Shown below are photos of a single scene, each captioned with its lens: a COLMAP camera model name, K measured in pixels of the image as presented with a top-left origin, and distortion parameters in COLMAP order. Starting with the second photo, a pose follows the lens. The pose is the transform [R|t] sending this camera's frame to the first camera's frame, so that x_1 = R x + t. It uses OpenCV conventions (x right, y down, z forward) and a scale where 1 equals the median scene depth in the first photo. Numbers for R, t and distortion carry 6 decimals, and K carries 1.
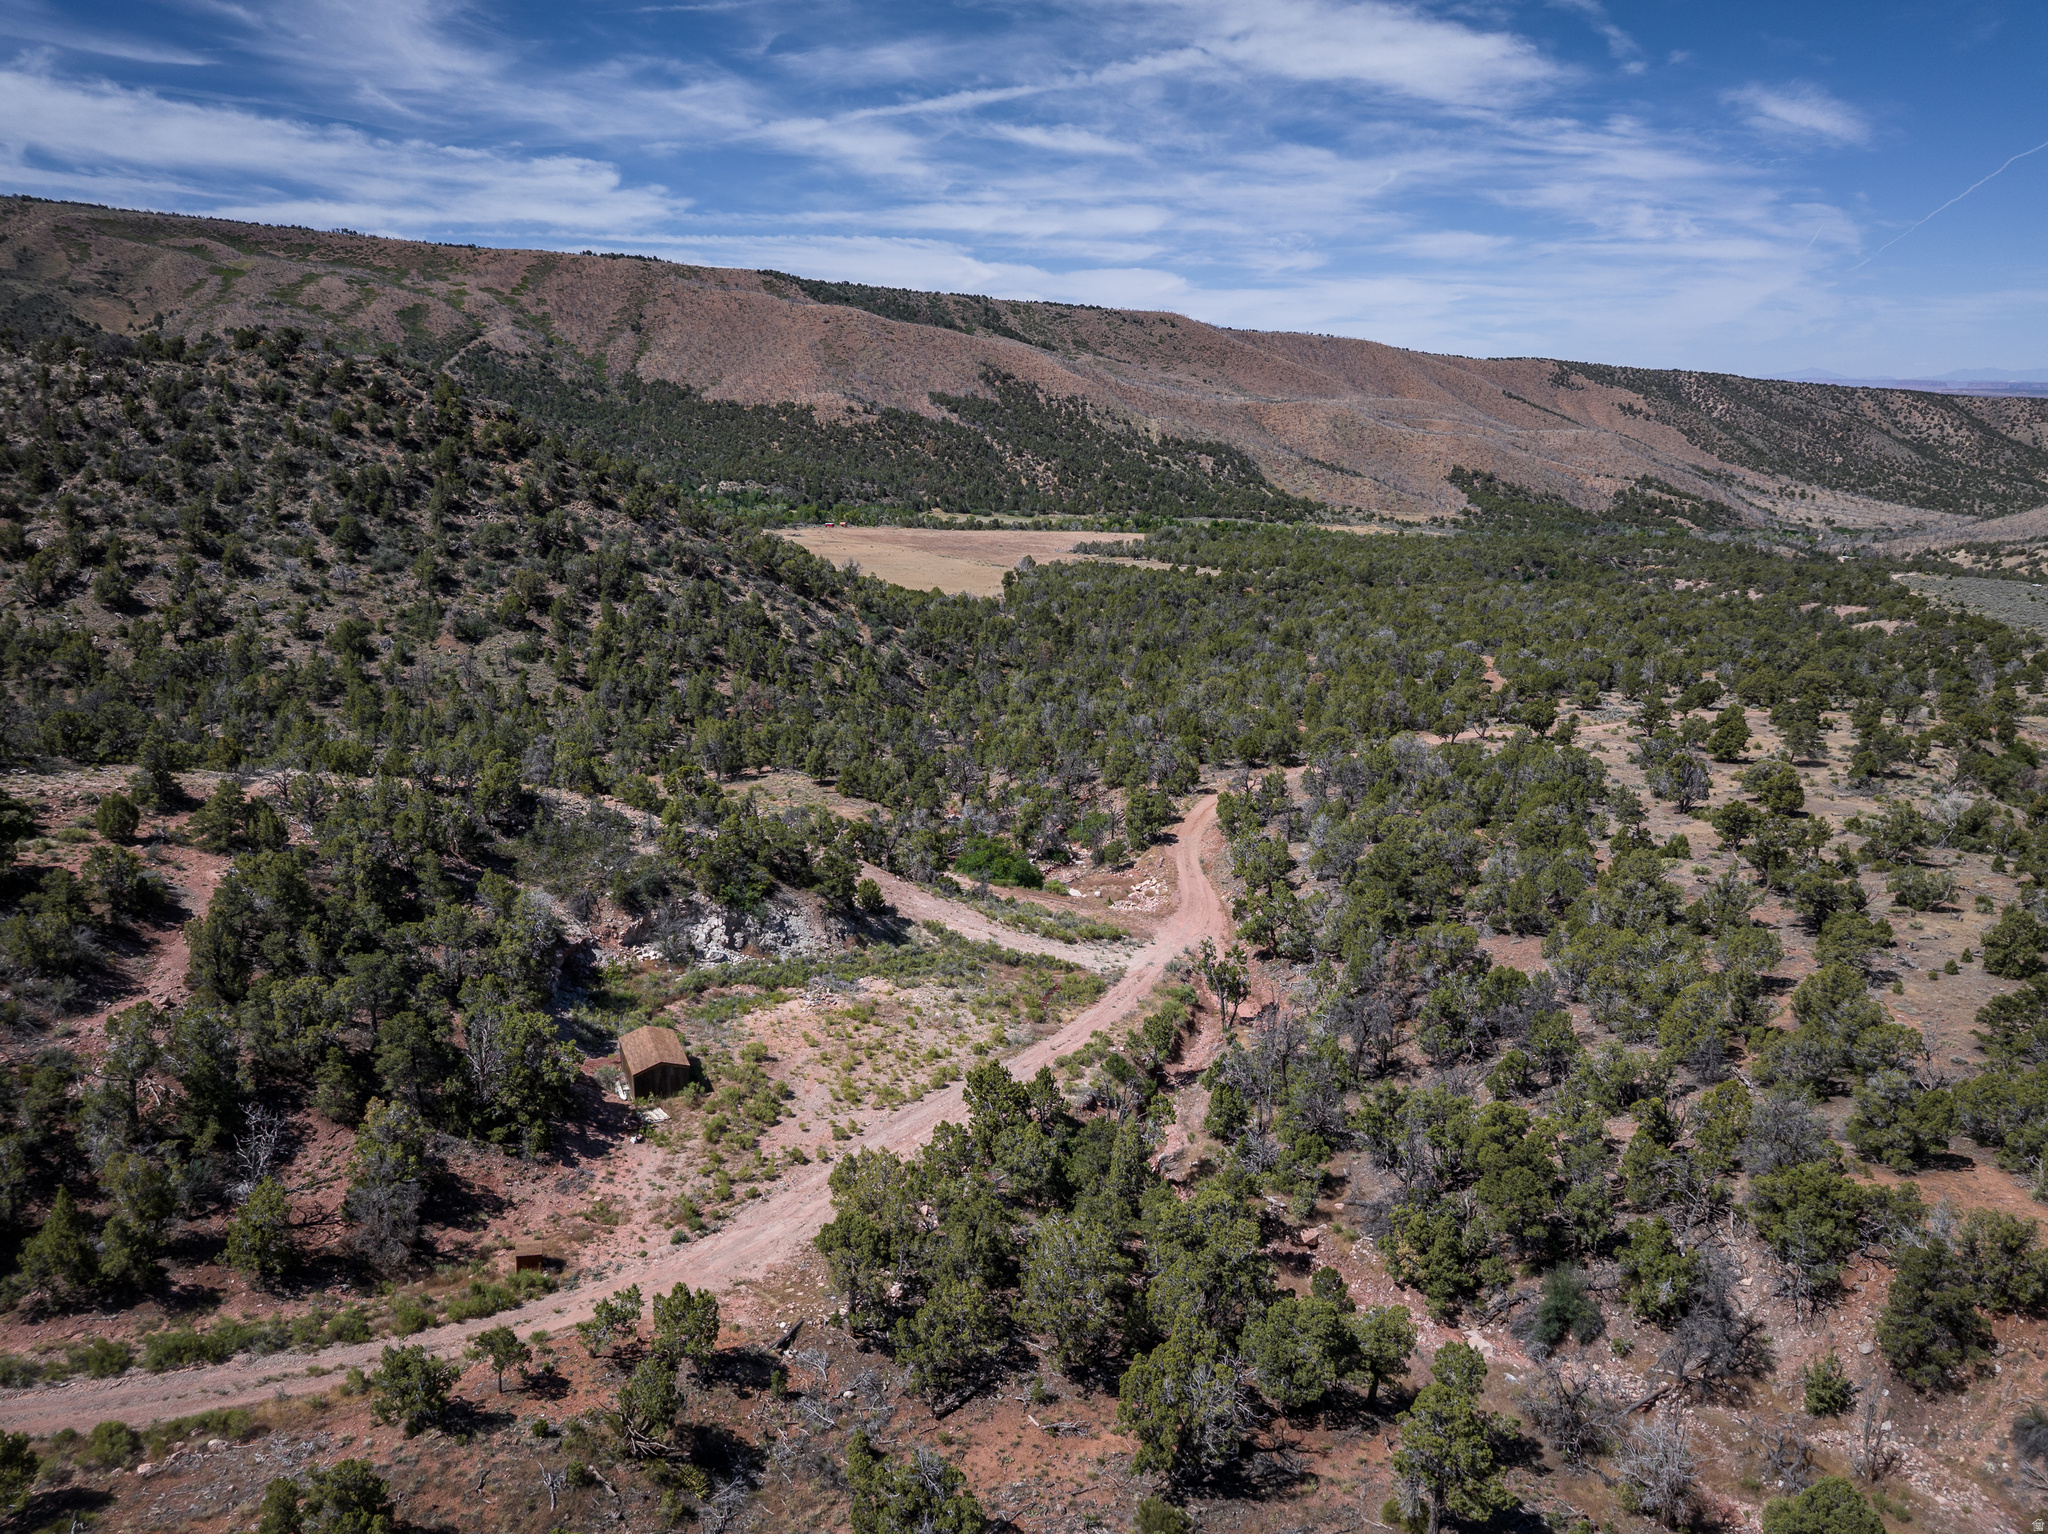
lens RADIAL K [[1446.4, 0, 1024.9], [0, 1446.4, 764.3], [0, 0, 1]] dist [-0.039485, 0.007428]
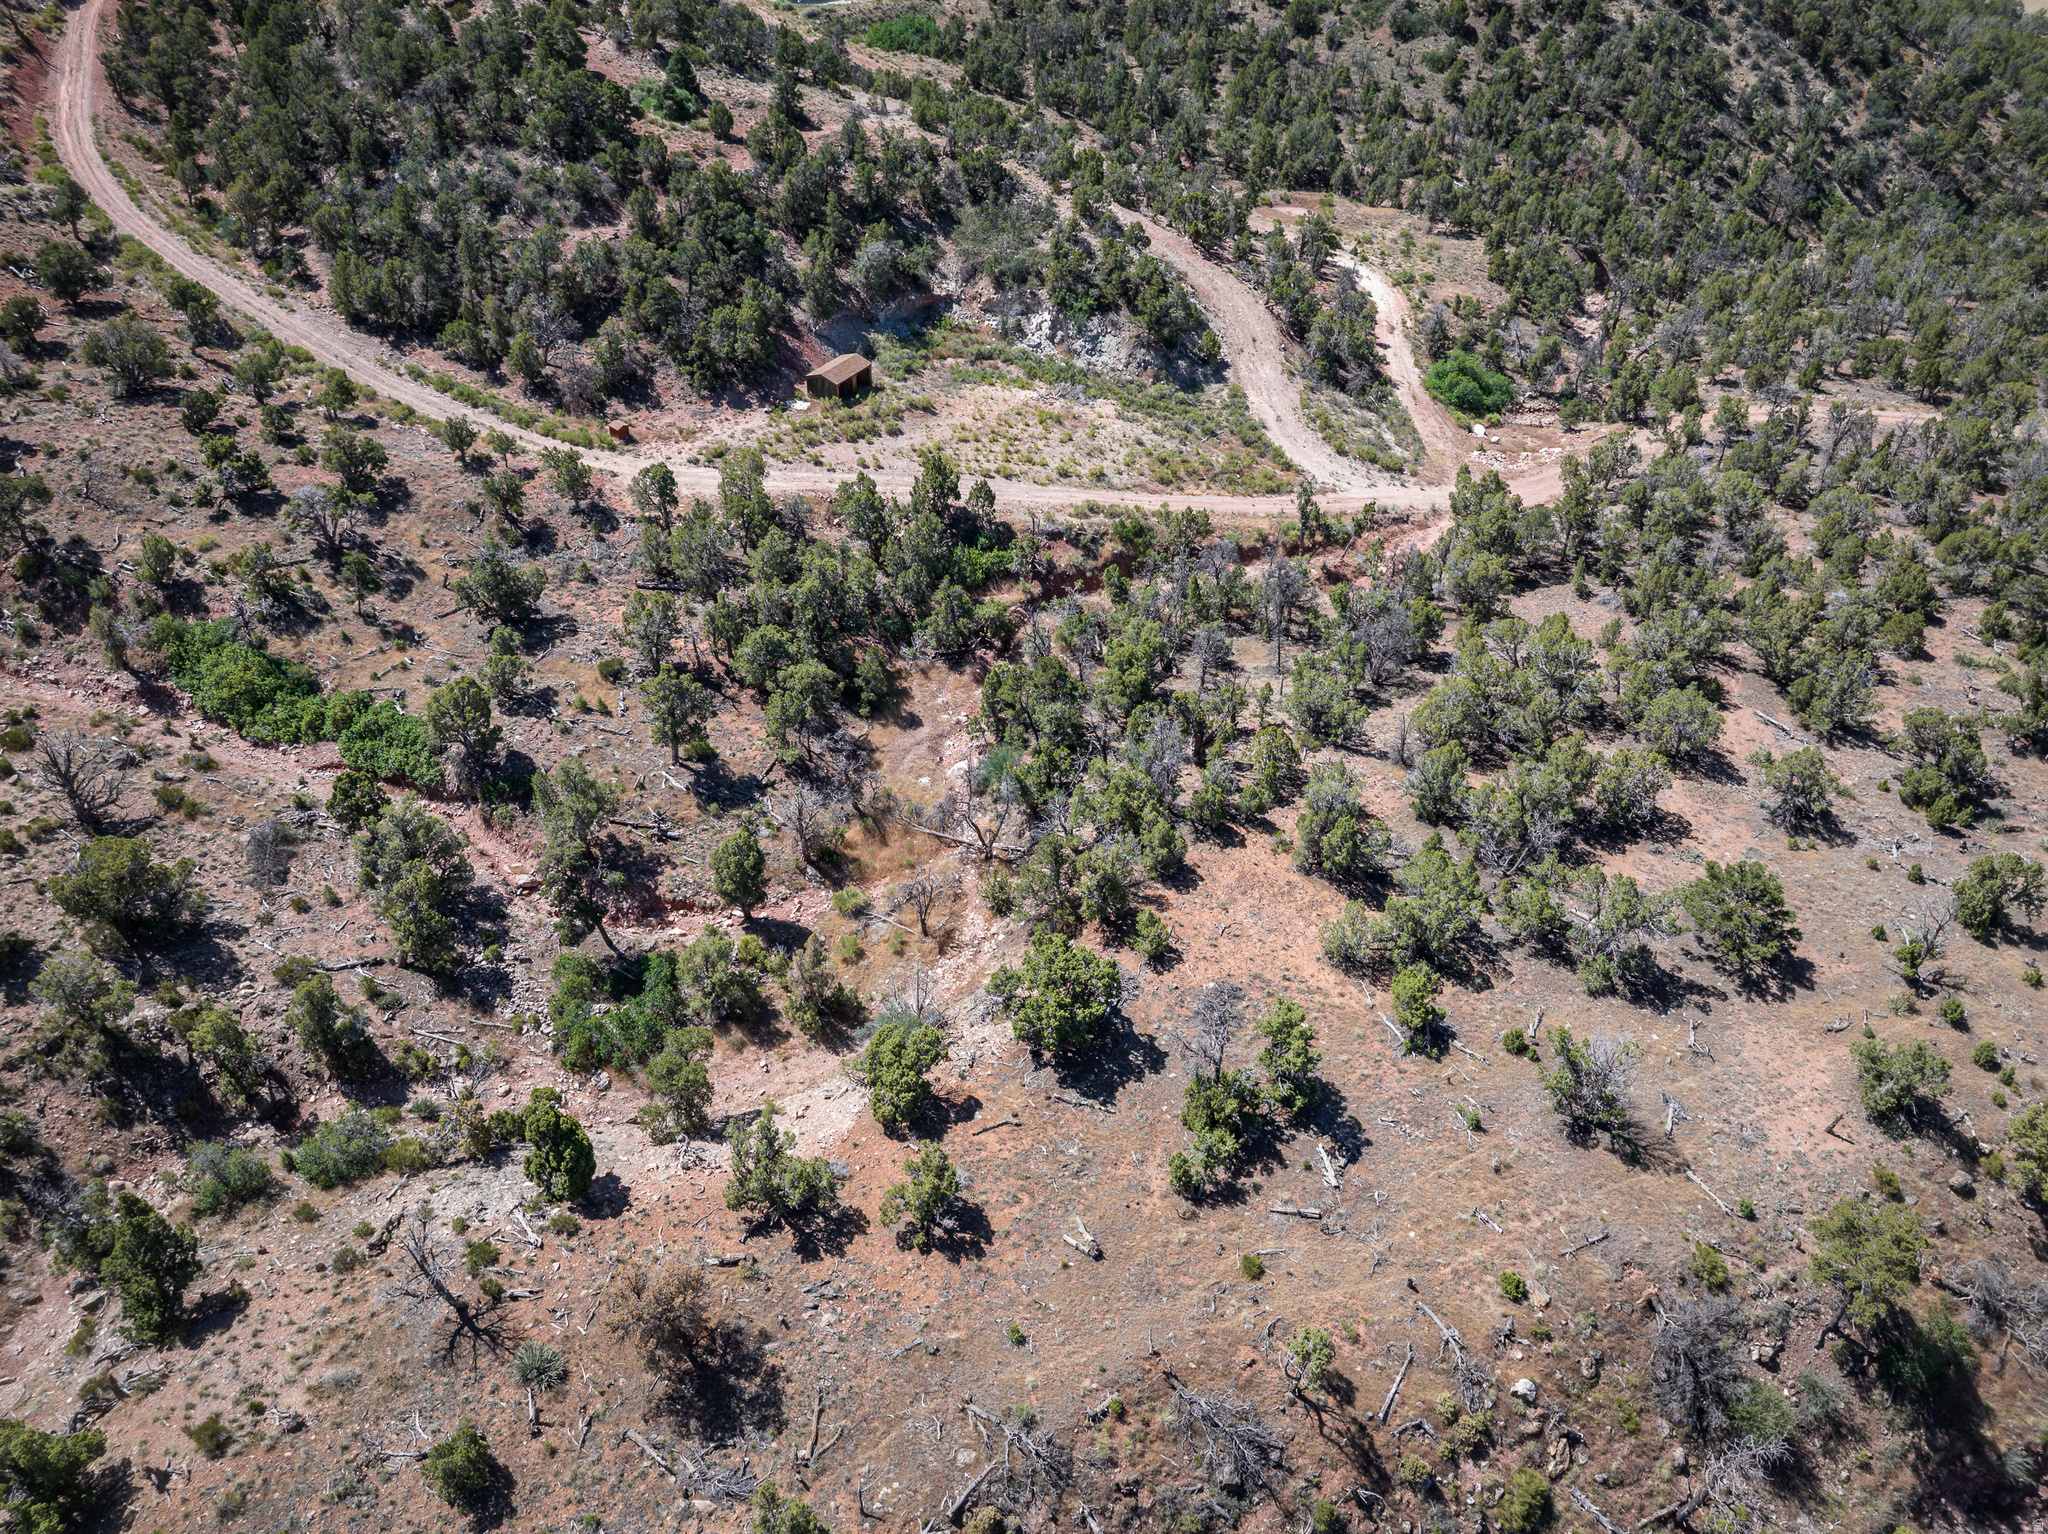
lens RADIAL K [[1446.4, 0, 1024.3], [0, 1446.4, 769.8], [0, 0, 1]] dist [-0.039485, 0.007428]
pose [[0.596160, 0.511829, -0.618566, 0.092324], [-0.220099, 0.845120, 0.487164, -0.020311], [0.772107, -0.154282, 0.616480, 0.016398]]
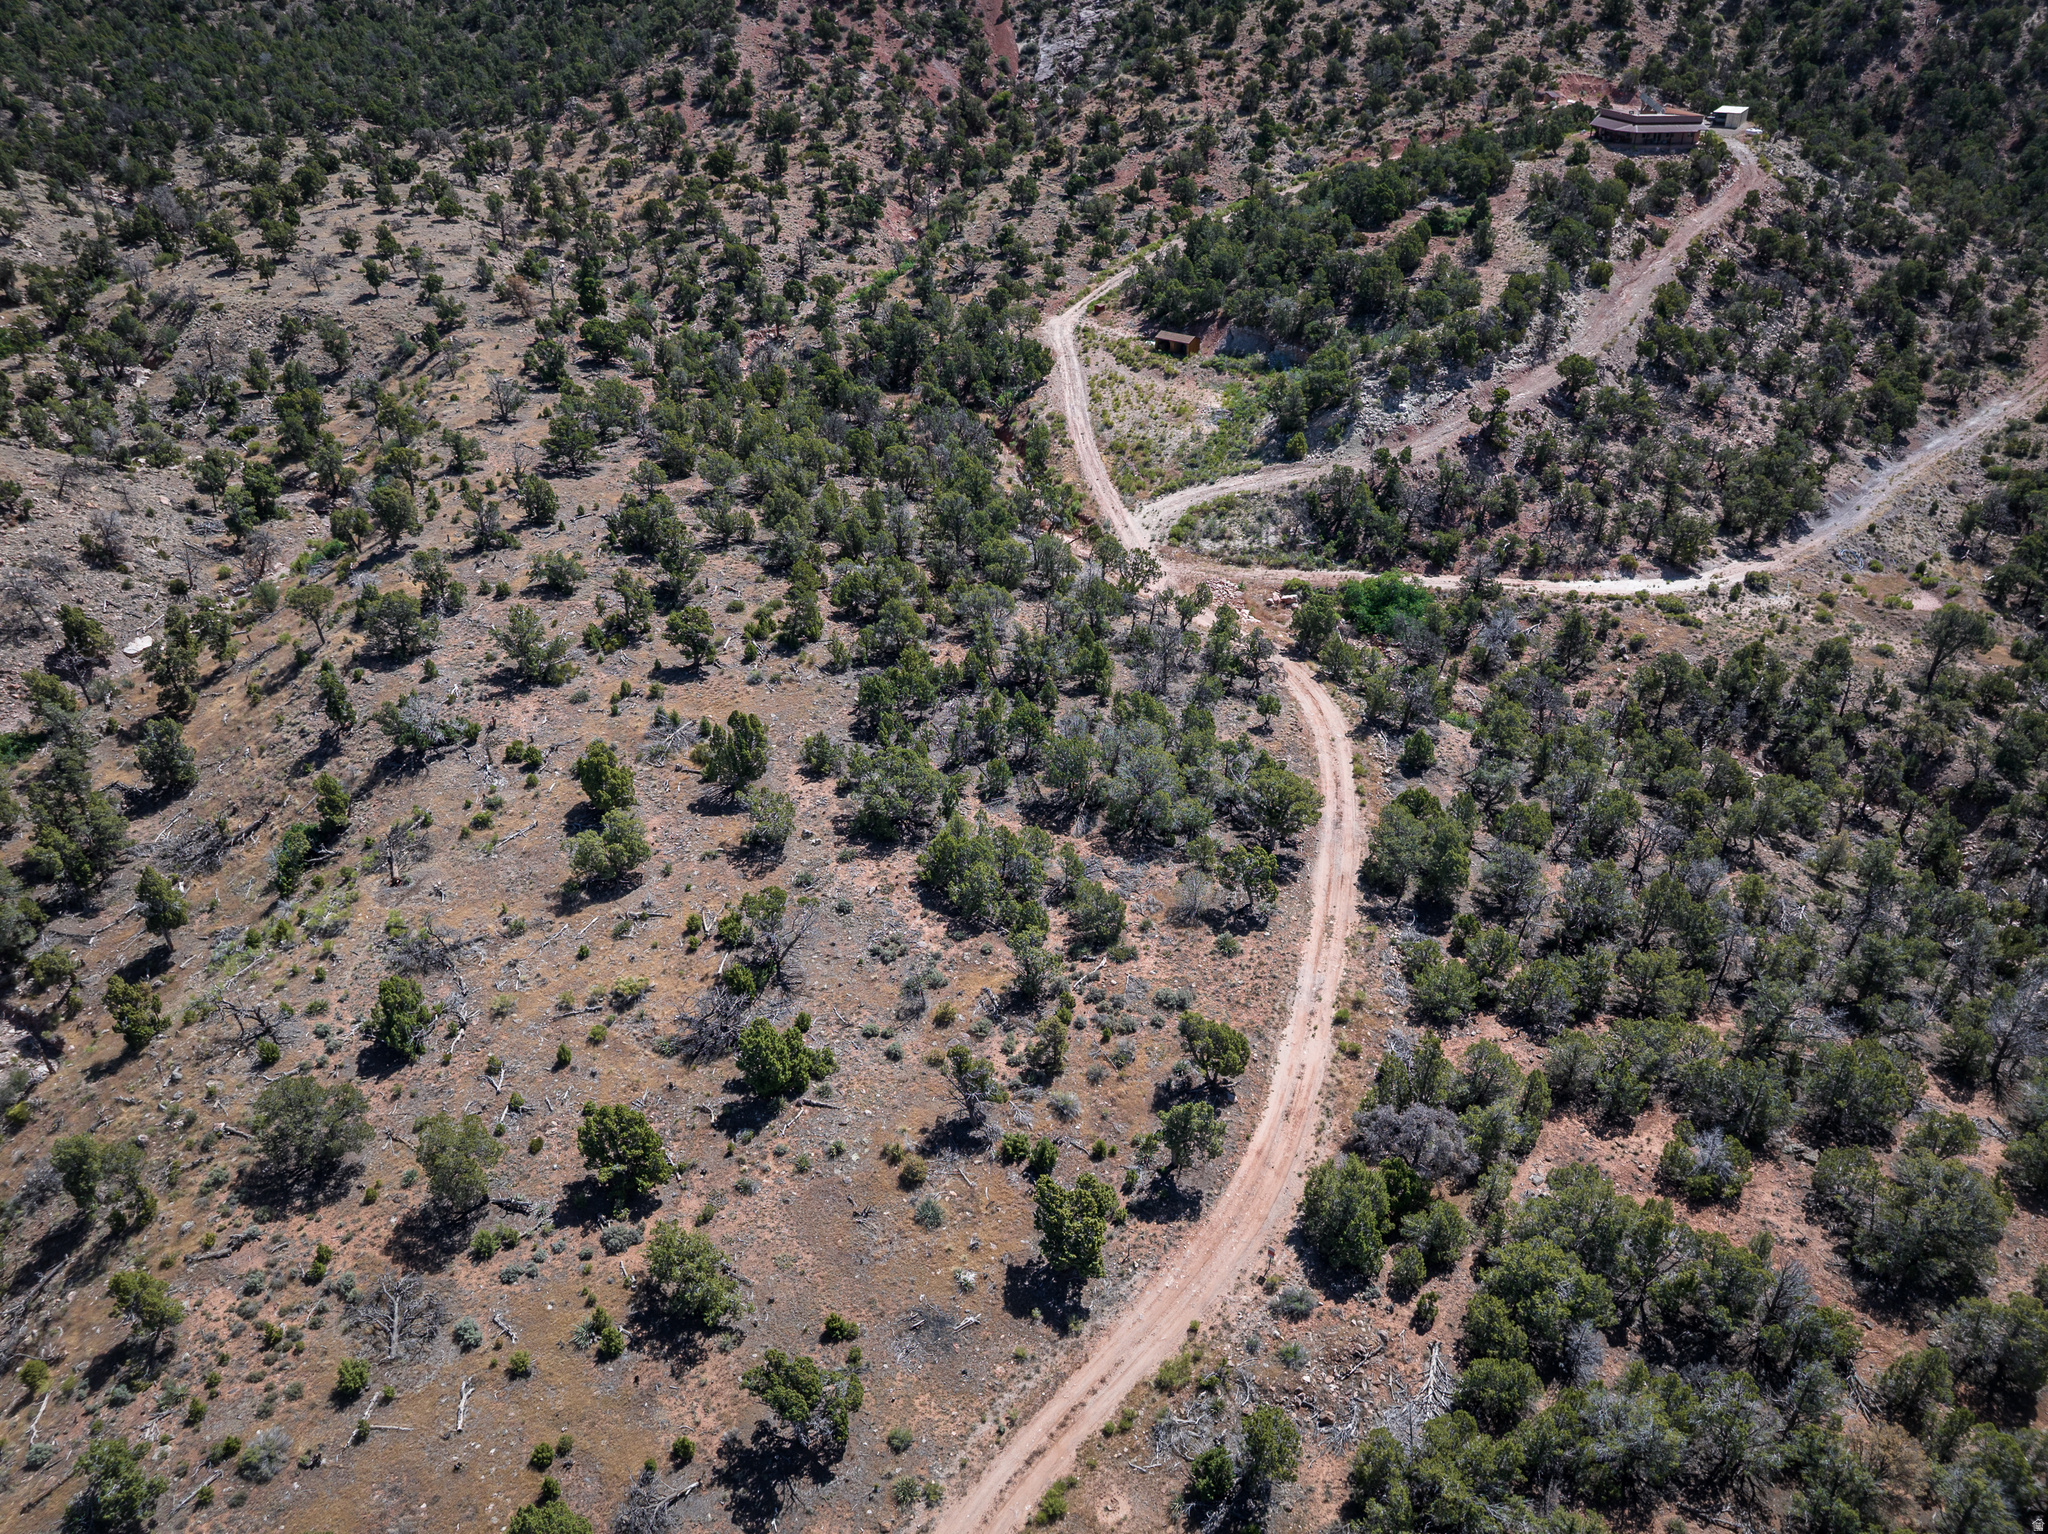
lens RADIAL K [[1446.4, 0, 1009.2], [0, 1446.4, 756.5], [0, 0, 1]] dist [-0.039485, 0.007428]
pose [[-0.855786, 0.265577, -0.443959, 0.112582], [-0.136129, 0.712326, 0.688521, -0.083713], [0.499099, 0.649662, -0.573446, 0.249528]]
